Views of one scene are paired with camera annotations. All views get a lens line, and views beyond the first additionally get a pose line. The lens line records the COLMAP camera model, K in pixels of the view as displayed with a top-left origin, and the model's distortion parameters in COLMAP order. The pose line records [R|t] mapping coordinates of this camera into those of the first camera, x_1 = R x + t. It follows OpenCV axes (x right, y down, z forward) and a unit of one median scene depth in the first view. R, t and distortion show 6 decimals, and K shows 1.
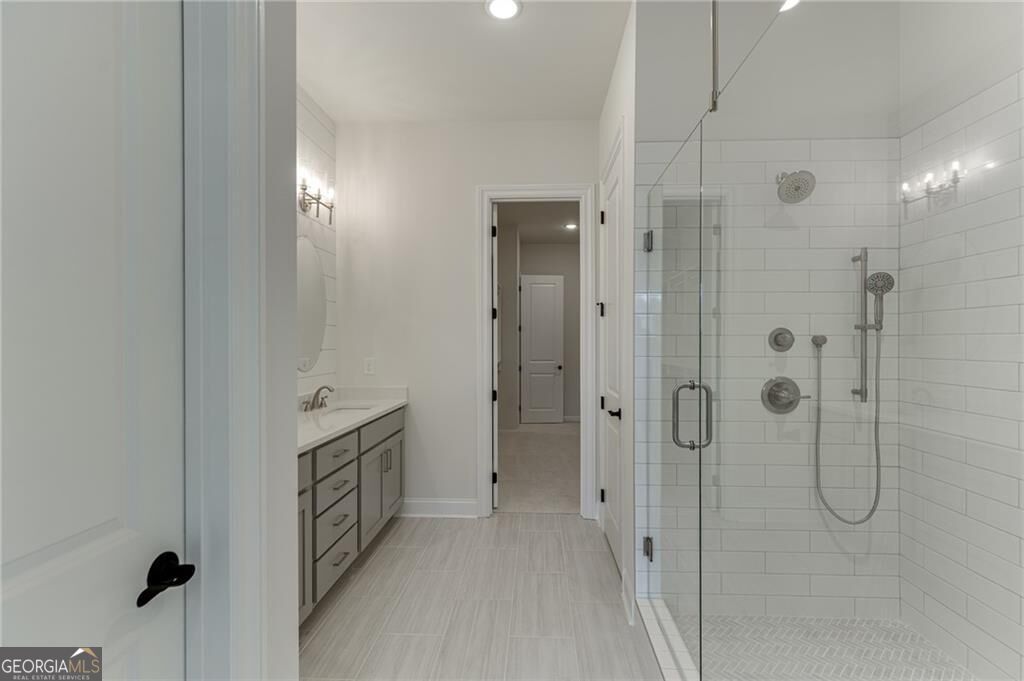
lens RADIAL K [[461.4, 0, 512.0], [0, 461.4, 340.5], [0, 0, 1]] dist [-0.000027, 0.000033]
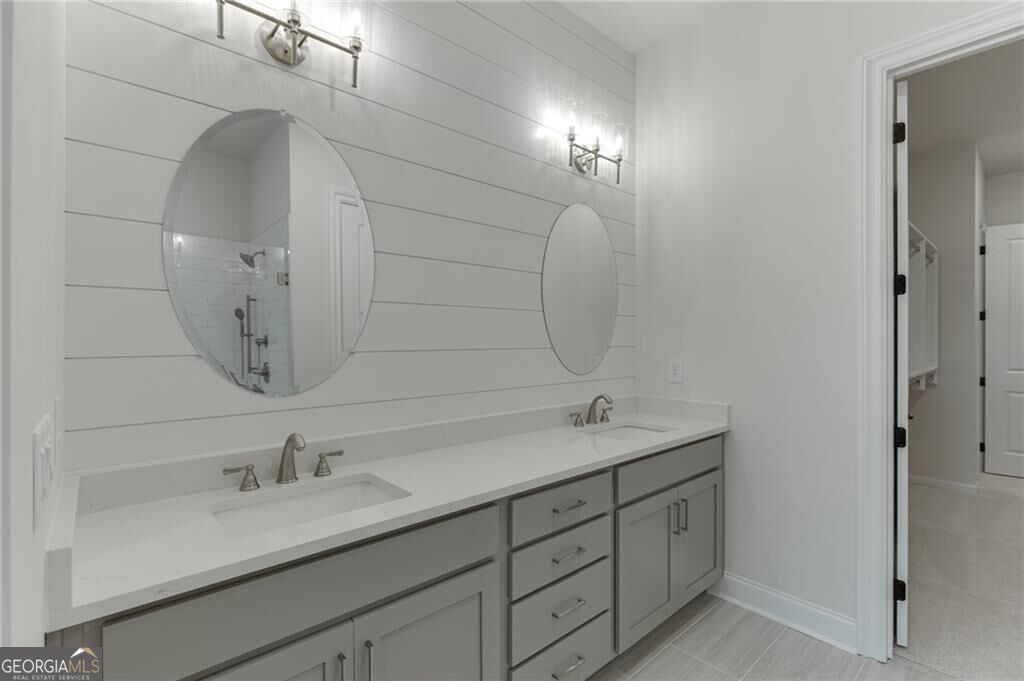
lens RADIAL K [[459.3, 0, 515.2], [0, 459.3, 335.5], [0, 0, 1]] dist [-0.003278, -0.000610]
pose [[0.704478, 0.002490, -0.709722, 0.026834], [-0.001861, 0.999997, 0.001662, -0.000201], [0.709724, 0.000150, 0.704480, 0.335559]]
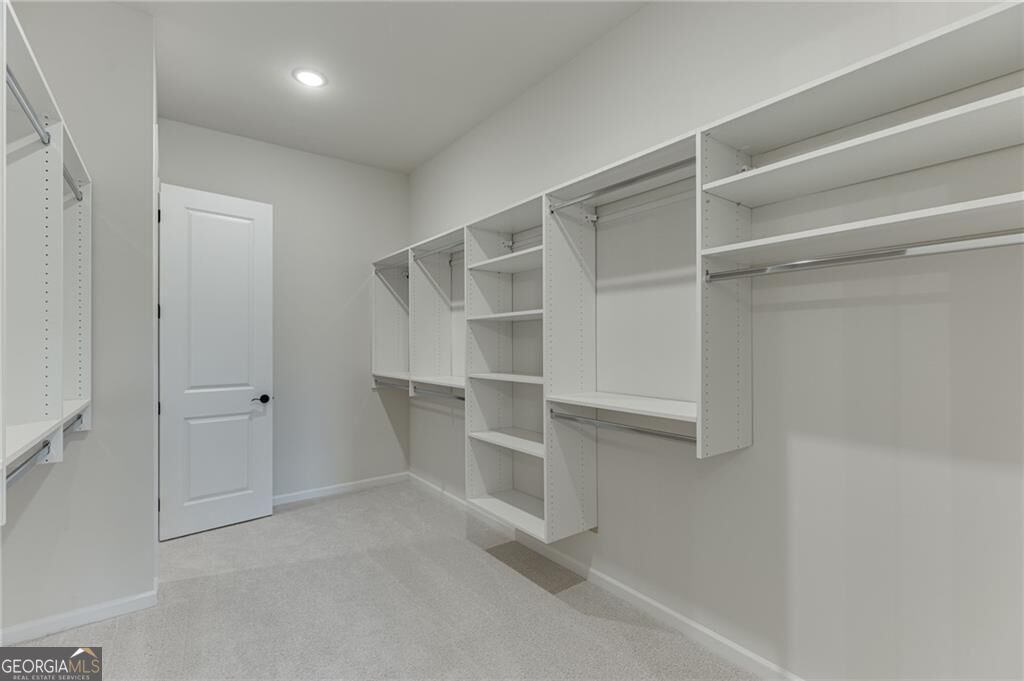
lens RADIAL K [[461.4, 0, 512.0], [0, 461.4, 340.5], [0, 0, 1]] dist [-0.000027, 0.000033]
pose [[0.766117, 0.001863, 0.642699, -0.010753], [0.002380, 0.999981, -0.005735, 0.006930], [-0.642697, 0.005923, 0.766098, 1.173086]]
